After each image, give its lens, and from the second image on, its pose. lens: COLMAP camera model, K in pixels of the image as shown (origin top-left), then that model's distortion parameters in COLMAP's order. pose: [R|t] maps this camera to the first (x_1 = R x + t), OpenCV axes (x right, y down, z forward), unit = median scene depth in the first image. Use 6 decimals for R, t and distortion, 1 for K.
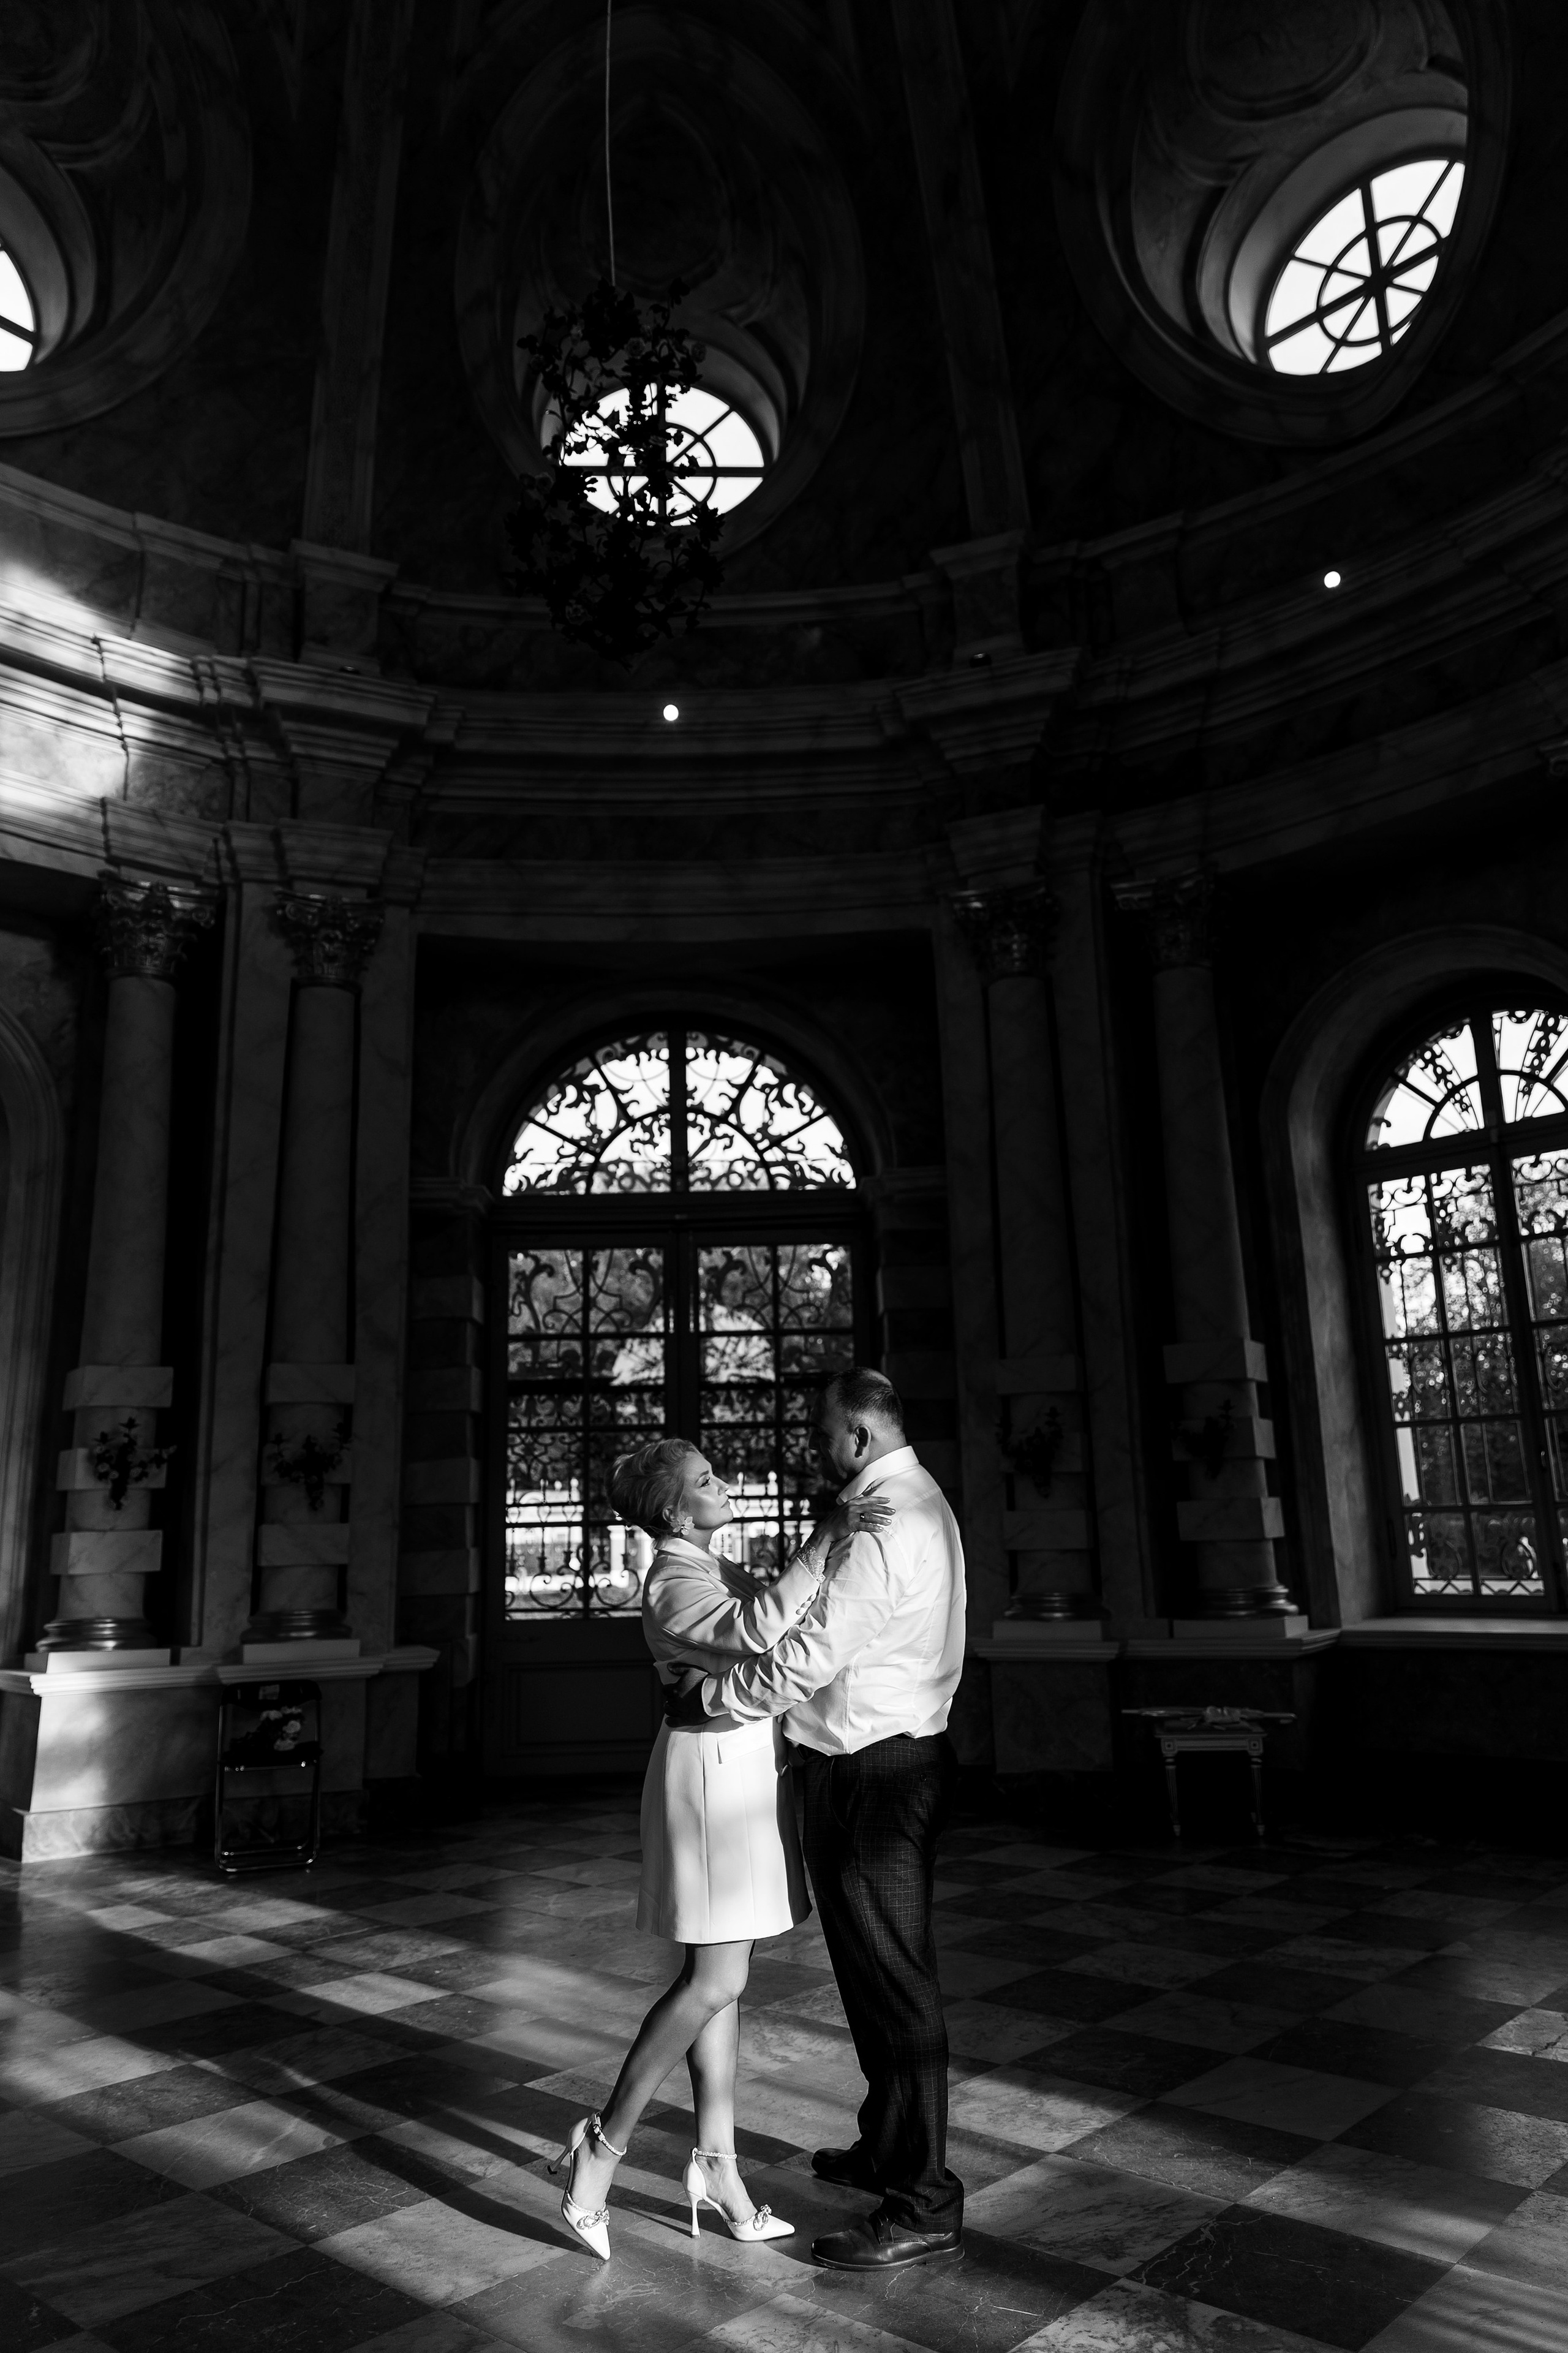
lens RADIAL K [[1629.5, 0, 780.8], [0, 1629.5, 1168.5], [0, 0, 1]] dist [0.000638, -0.006991]
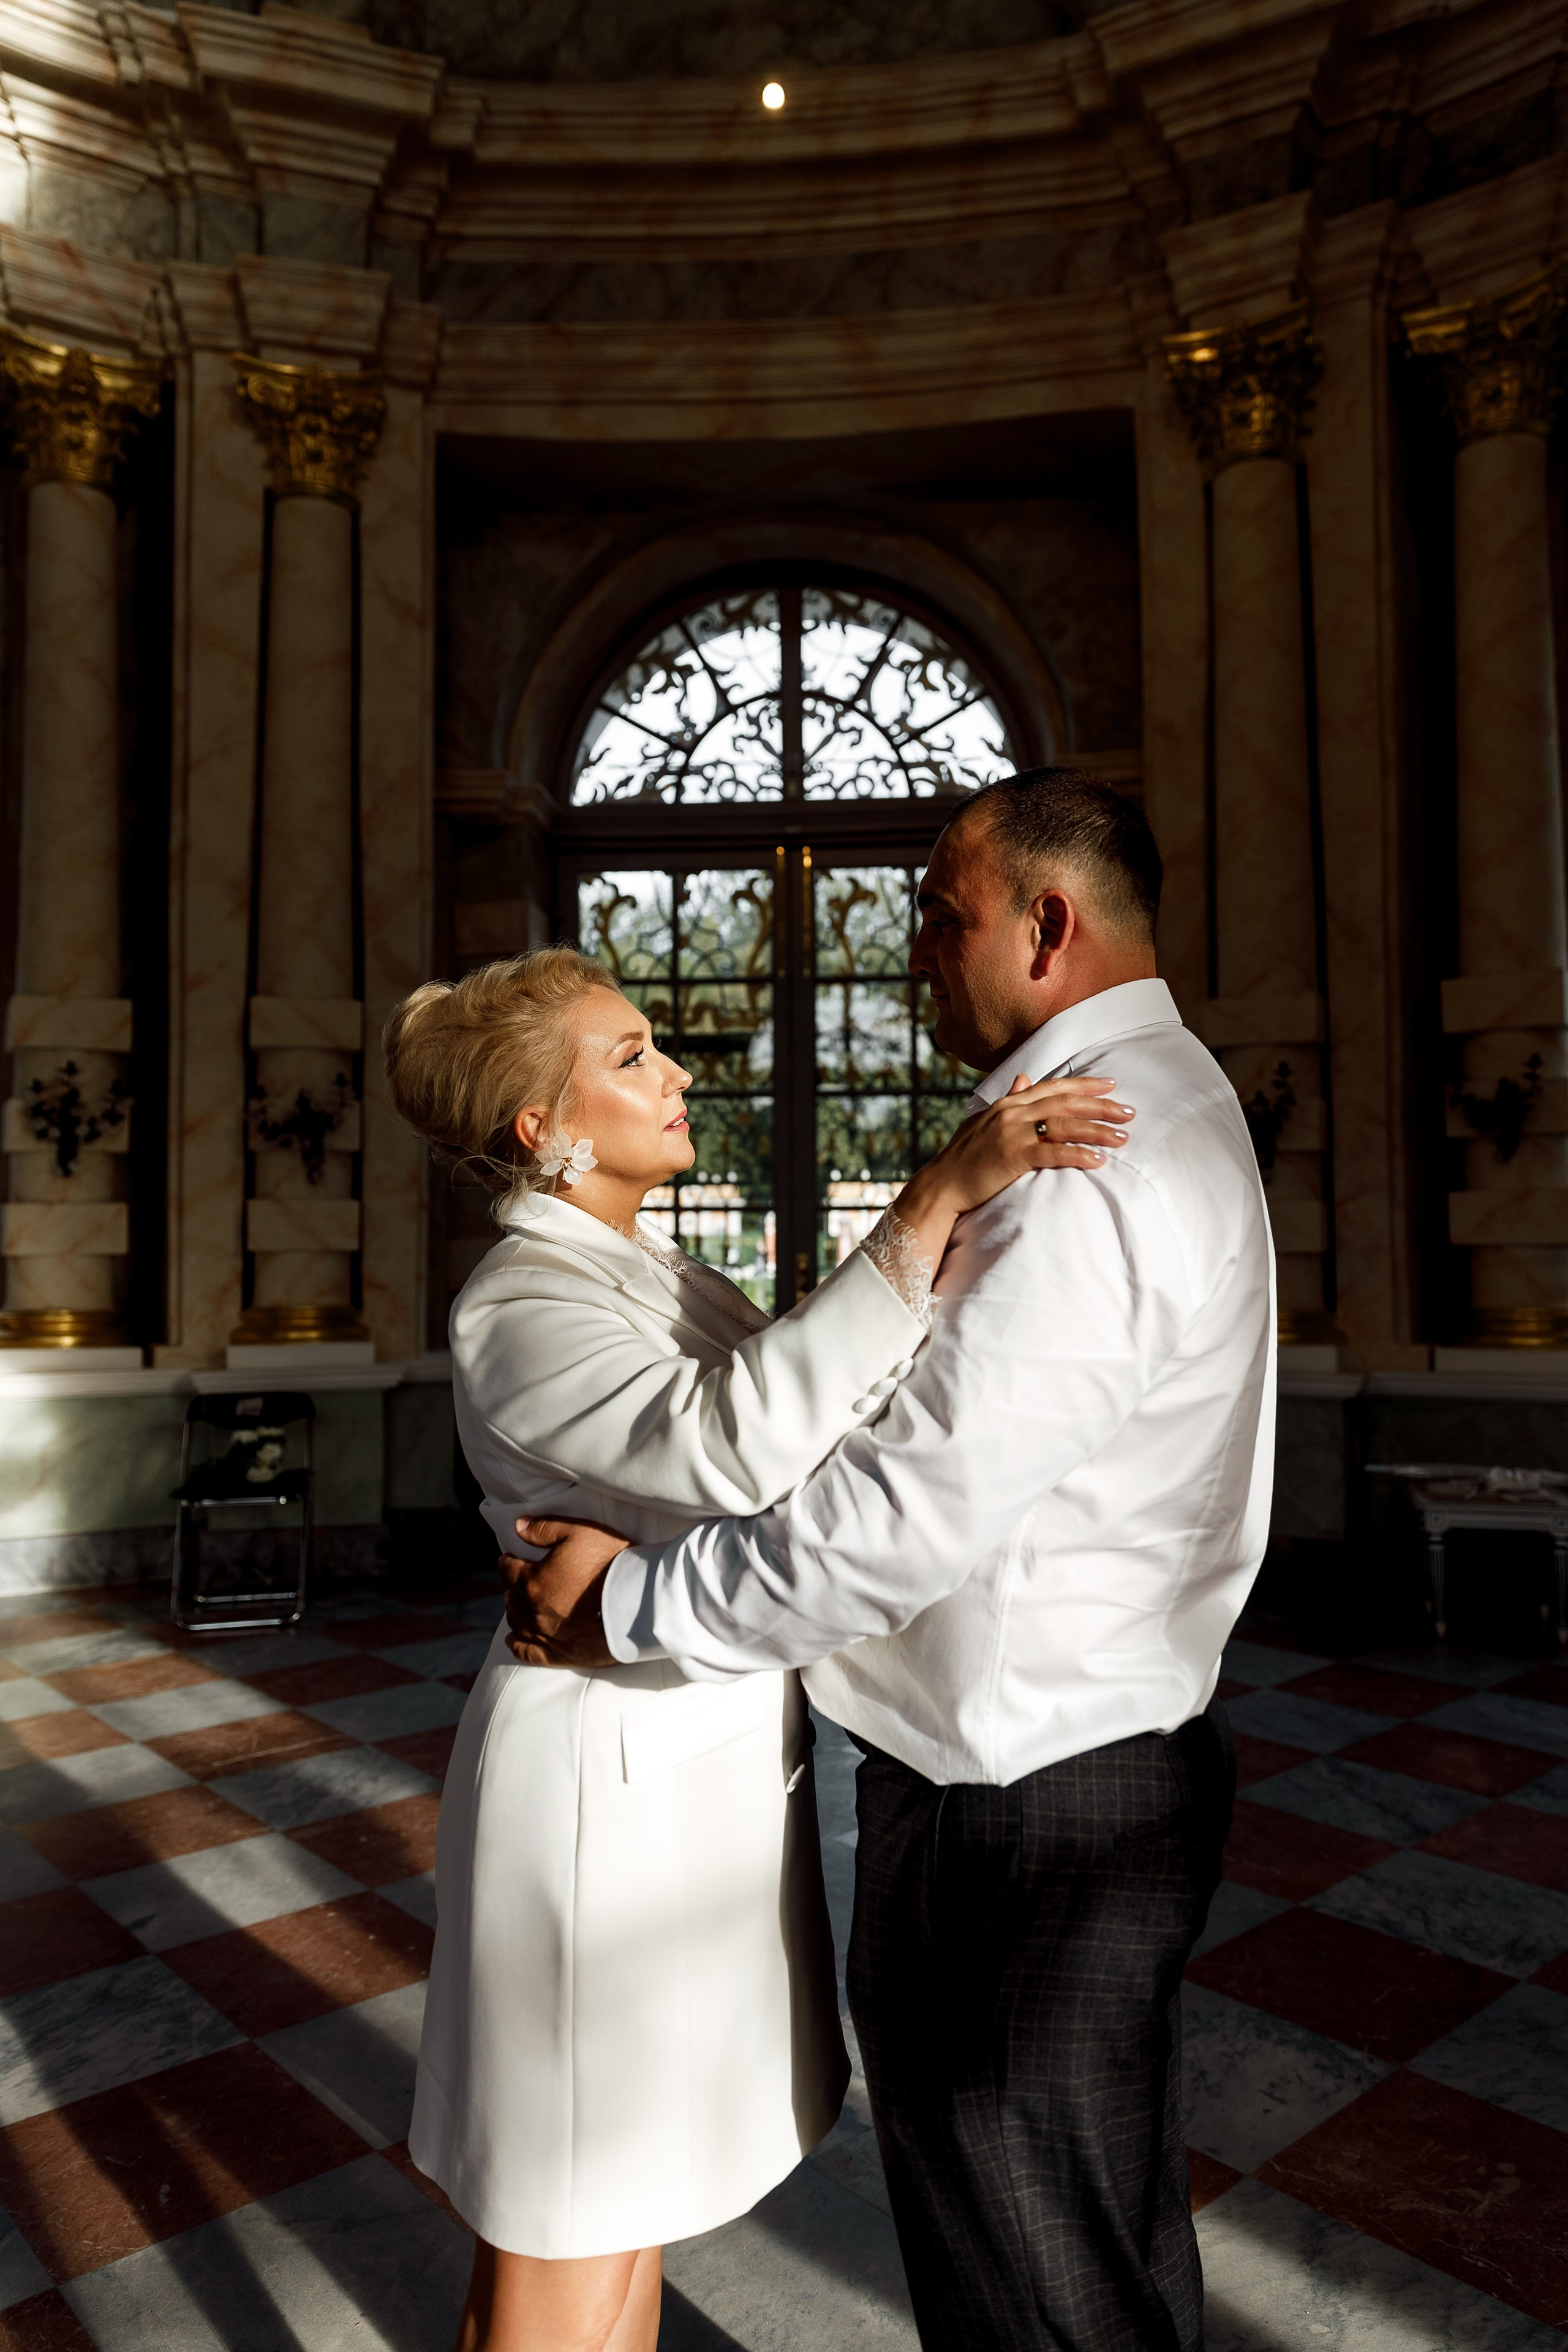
lens RADIAL K [[1628.9, 0, 774.0], [0, 1628.9, 1173.4], [0, 0, 1]] dist [0.000638, -0.006991]
pose [[0.995229, 0.016993, -0.096072, 0.009952], [0.001481, 0.981971, 0.189025, 0.052985], [0.097552, -0.188266, 0.977261, 0.236103]]
